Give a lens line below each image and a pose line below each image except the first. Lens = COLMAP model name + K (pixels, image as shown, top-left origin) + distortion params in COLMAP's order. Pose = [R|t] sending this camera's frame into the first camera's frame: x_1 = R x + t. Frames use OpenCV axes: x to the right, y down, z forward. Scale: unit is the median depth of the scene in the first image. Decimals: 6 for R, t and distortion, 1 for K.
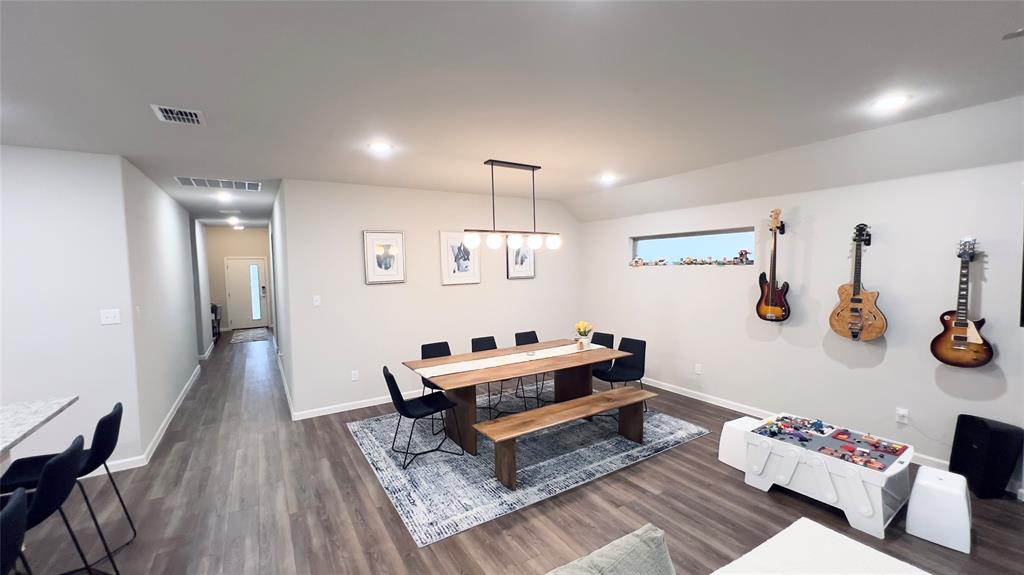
lens RADIAL K [[407.0, 0, 509.6], [0, 407.0, 290.0], [0, 0, 1]] dist [-0.002339, 0.000509]
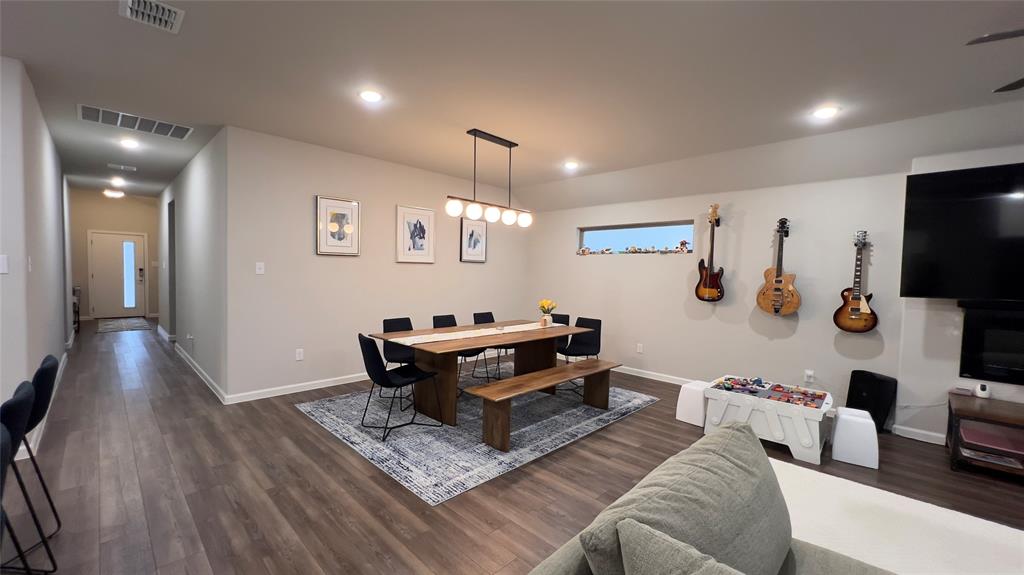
lens RADIAL K [[407.0, 0, 509.6], [0, 407.0, 289.7], [0, 0, 1]] dist [-0.002339, 0.000509]
pose [[0.971785, 0.034066, 0.233397, -0.189026], [-0.030252, 0.999344, -0.019903, 0.092575], [-0.233922, 0.012280, 0.972178, 0.016276]]
